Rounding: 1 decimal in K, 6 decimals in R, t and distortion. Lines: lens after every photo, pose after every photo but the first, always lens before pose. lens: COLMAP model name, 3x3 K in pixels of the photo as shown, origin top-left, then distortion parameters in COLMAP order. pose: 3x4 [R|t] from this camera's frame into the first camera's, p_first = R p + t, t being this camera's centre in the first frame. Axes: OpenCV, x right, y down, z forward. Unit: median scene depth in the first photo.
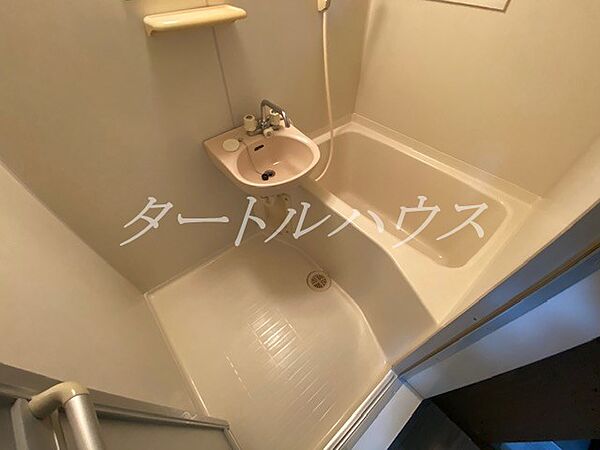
lens RADIAL K [[243.7, 0, 300.6], [0, 243.7, 225.2], [0, 0, 1]] dist [-0.017423, -0.000305]
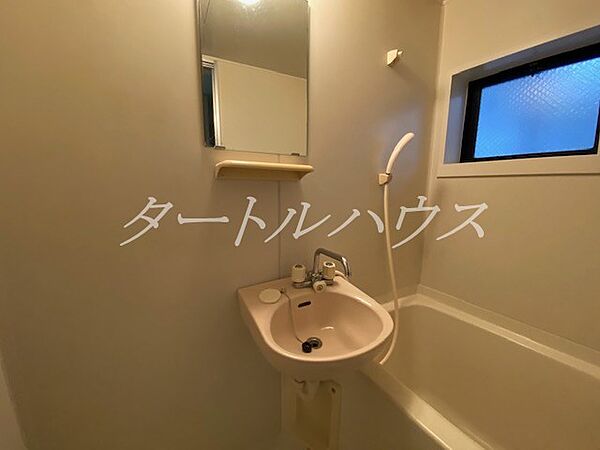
lens RADIAL K [[243.7, 0, 300.1], [0, 243.7, 223.9], [0, 0, 1]] dist [-0.017423, -0.000305]
pose [[0.979034, 0.048750, -0.197779, -0.047927], [-0.165126, 0.758472, -0.630439, -0.029645], [0.119276, 0.649880, 0.750620, 0.270514]]
